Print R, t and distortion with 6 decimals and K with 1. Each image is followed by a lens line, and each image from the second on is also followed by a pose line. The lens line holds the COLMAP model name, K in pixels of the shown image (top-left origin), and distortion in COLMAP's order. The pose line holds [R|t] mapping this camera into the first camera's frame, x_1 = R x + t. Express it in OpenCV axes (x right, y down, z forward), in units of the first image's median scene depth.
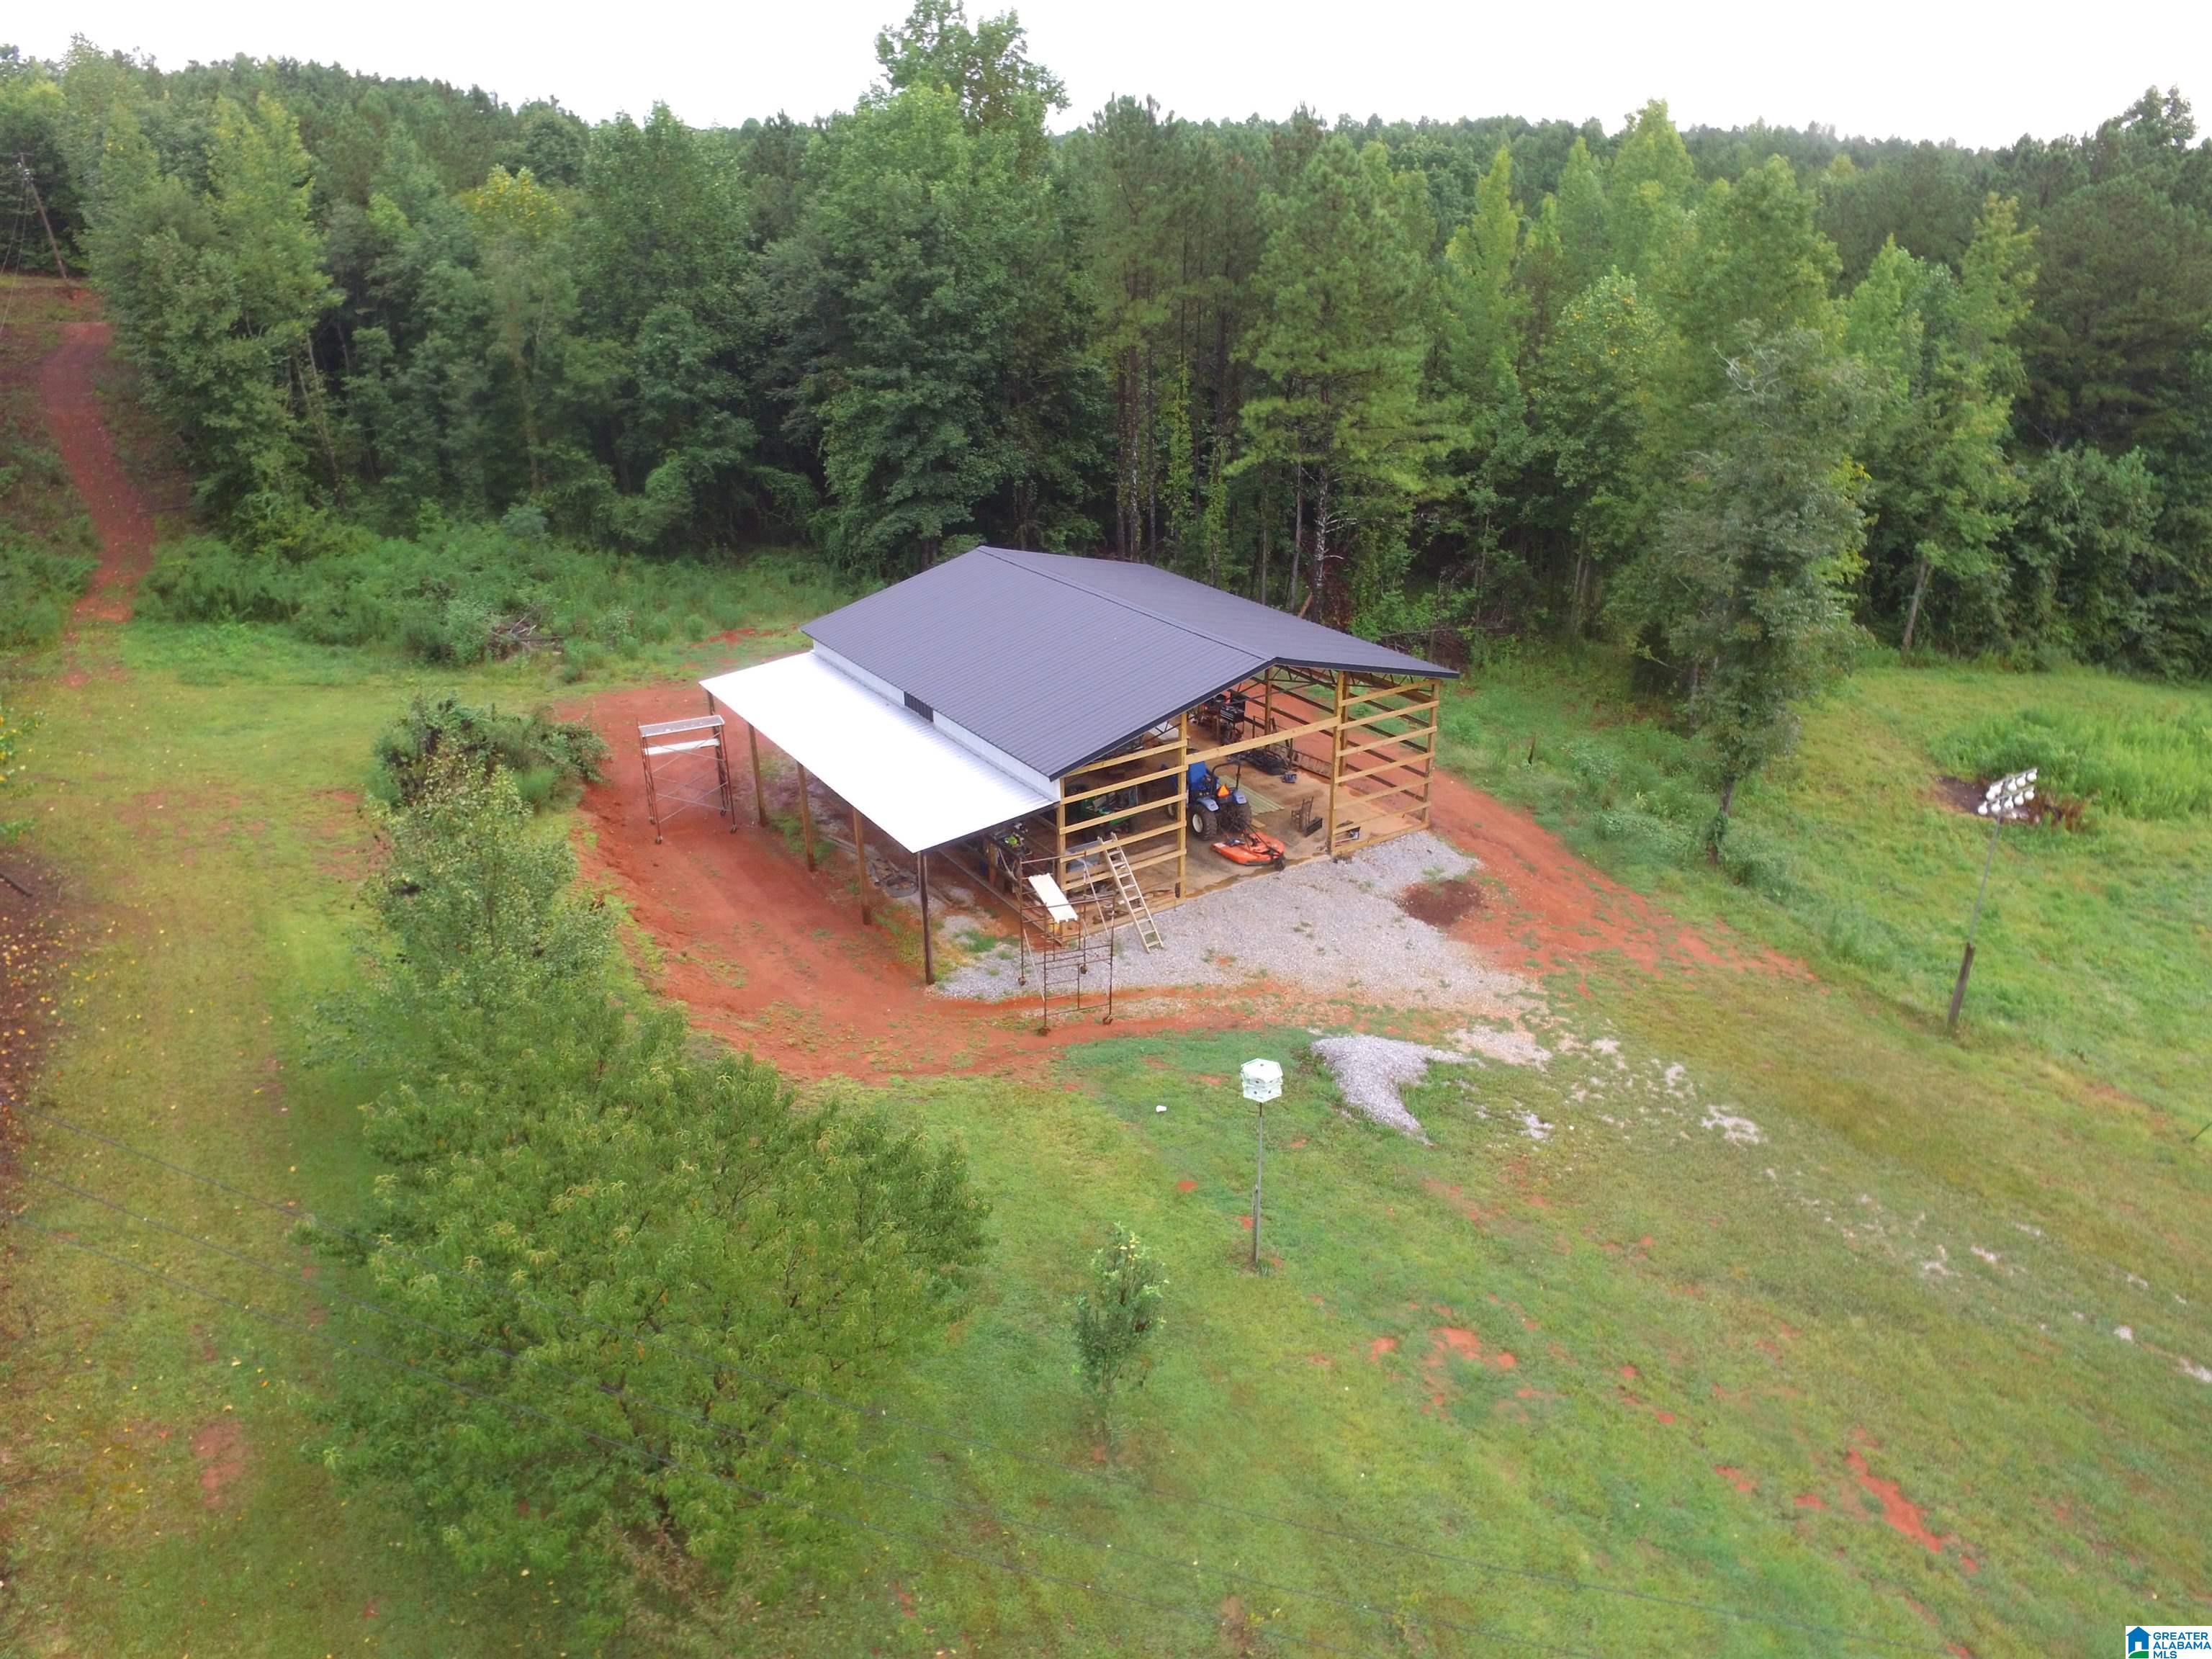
lens RADIAL K [[1490.8, 0, 1112.7], [0, 1490.8, 844.5], [0, 0, 1]] dist [-0.125864, 0.094090]
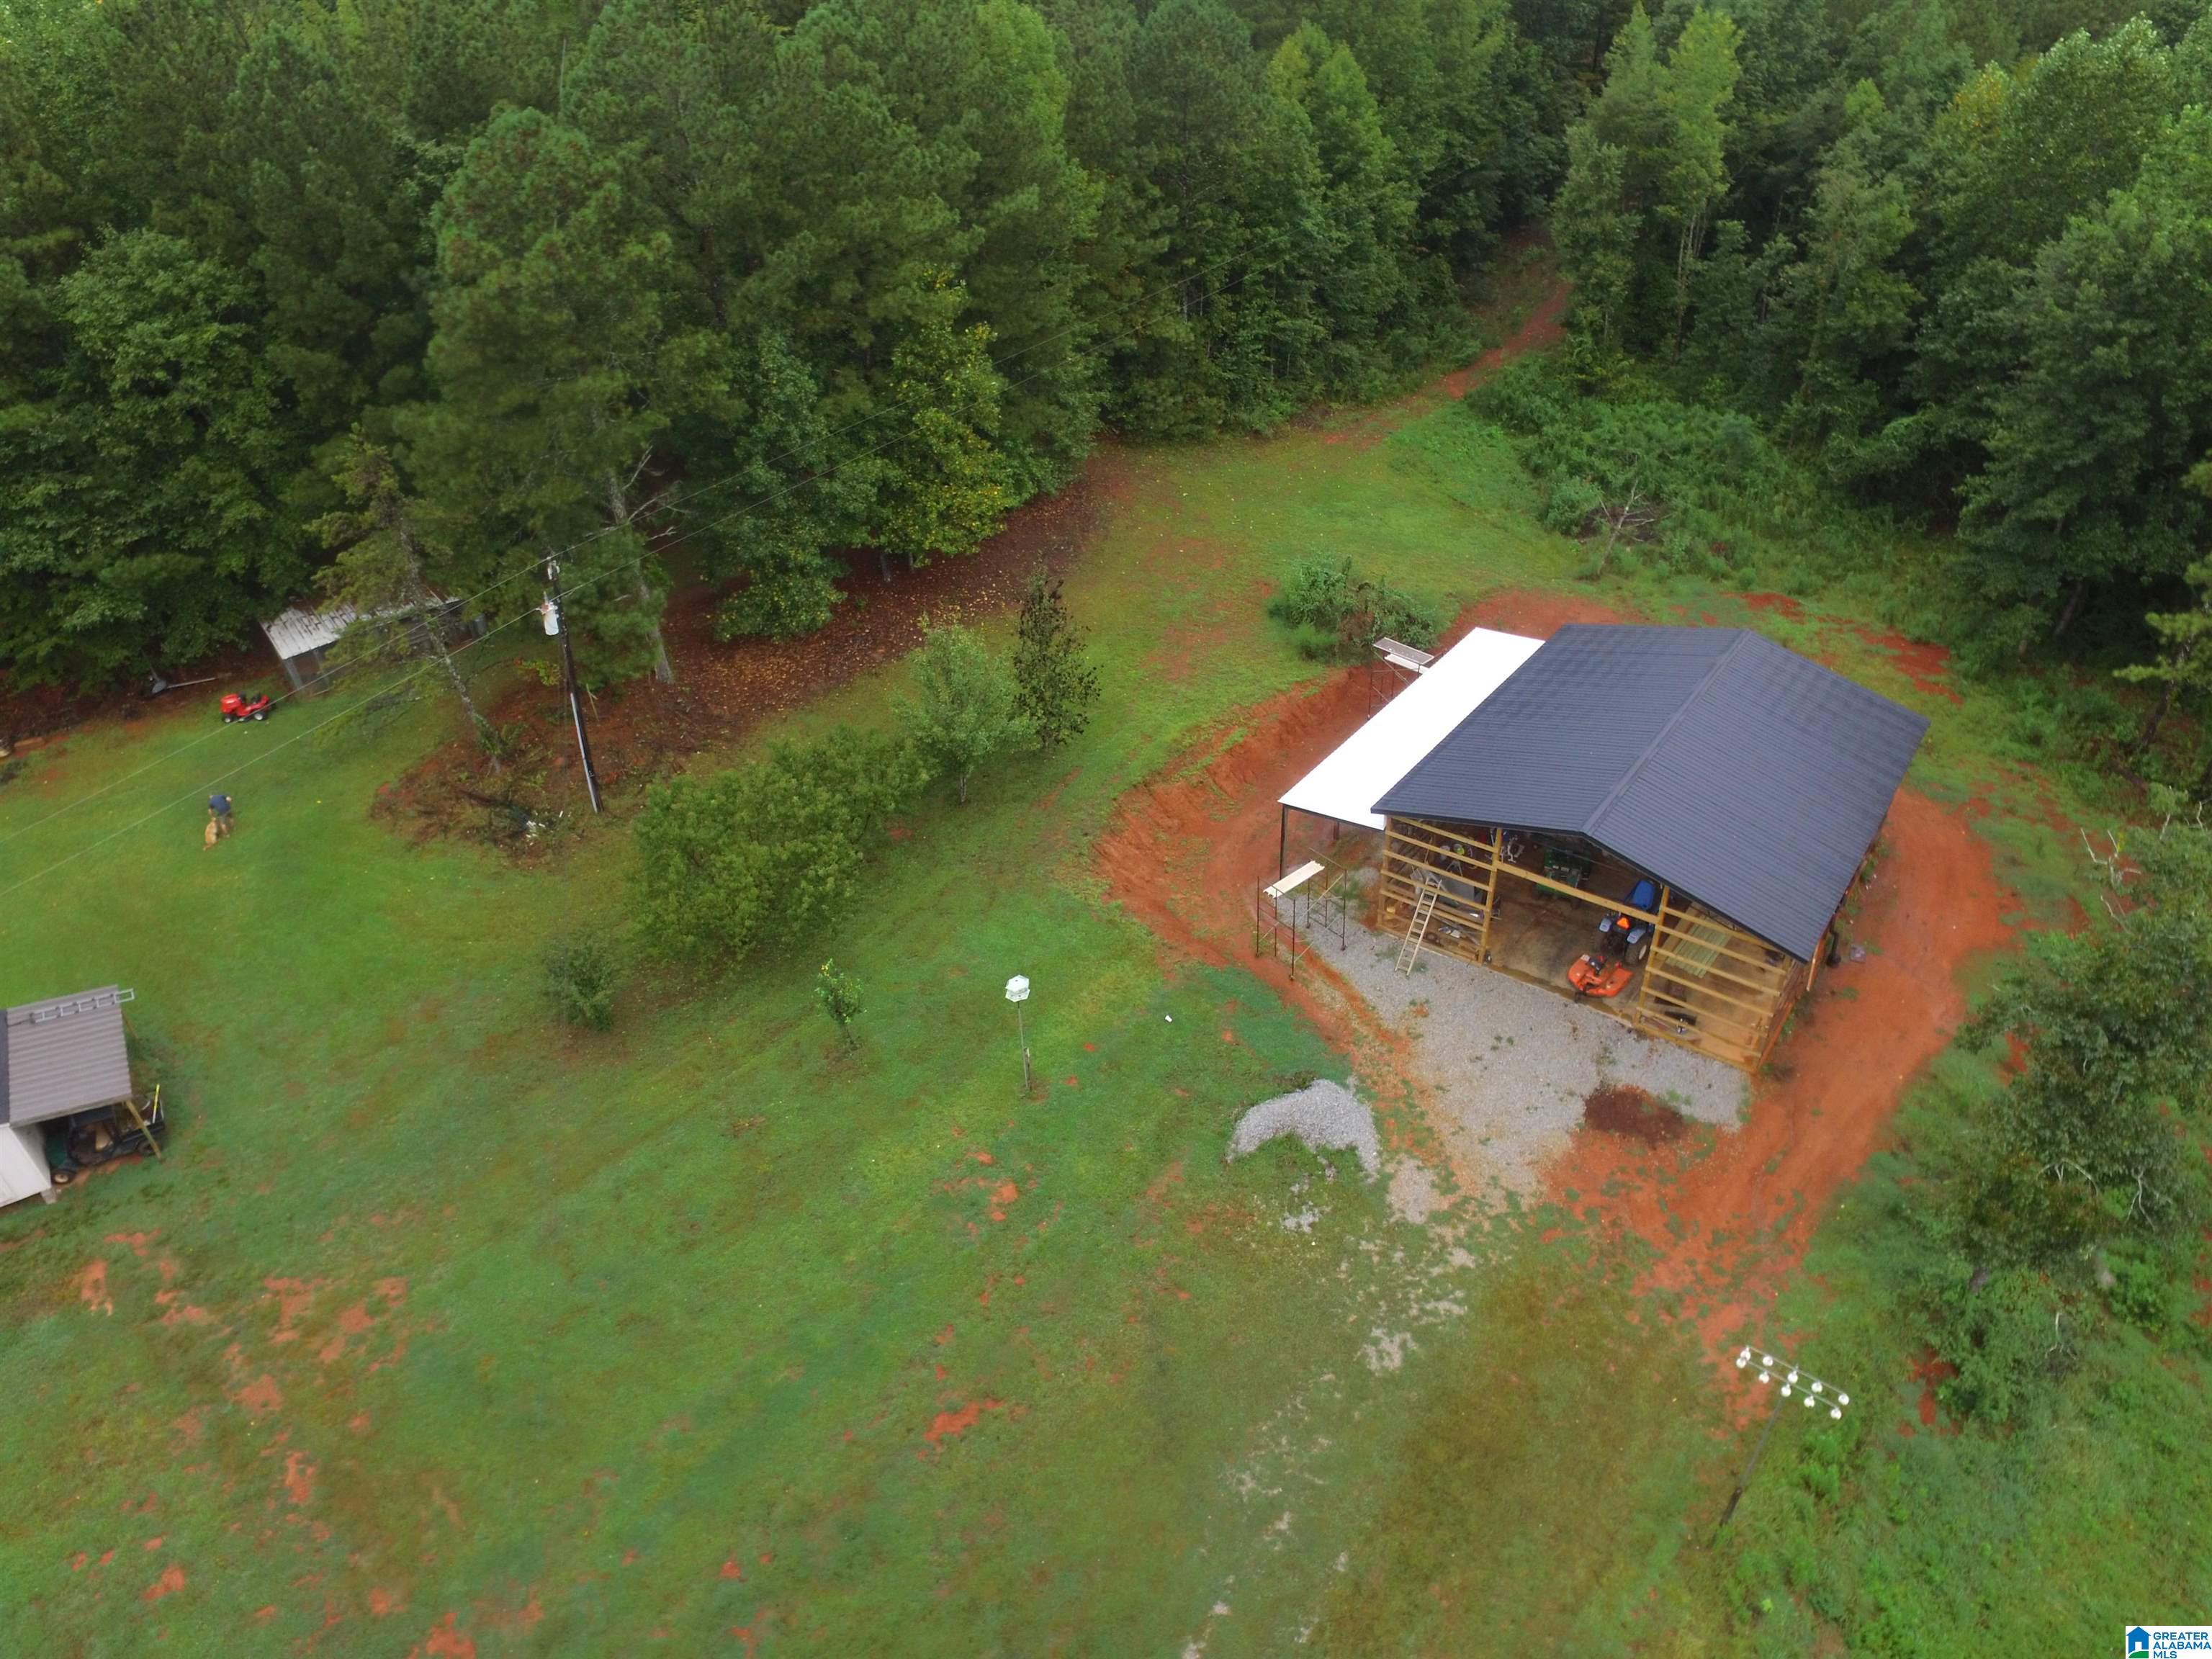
lens RADIAL K [[1490.8, 0, 1112.7], [0, 1490.8, 844.5], [0, 0, 1]] dist [-0.125864, 0.094090]
pose [[0.362797, 0.537464, -0.761256, 0.885601], [-0.372708, 0.832419, 0.410083, -0.469489], [0.854089, 0.134949, 0.502316, 0.150763]]
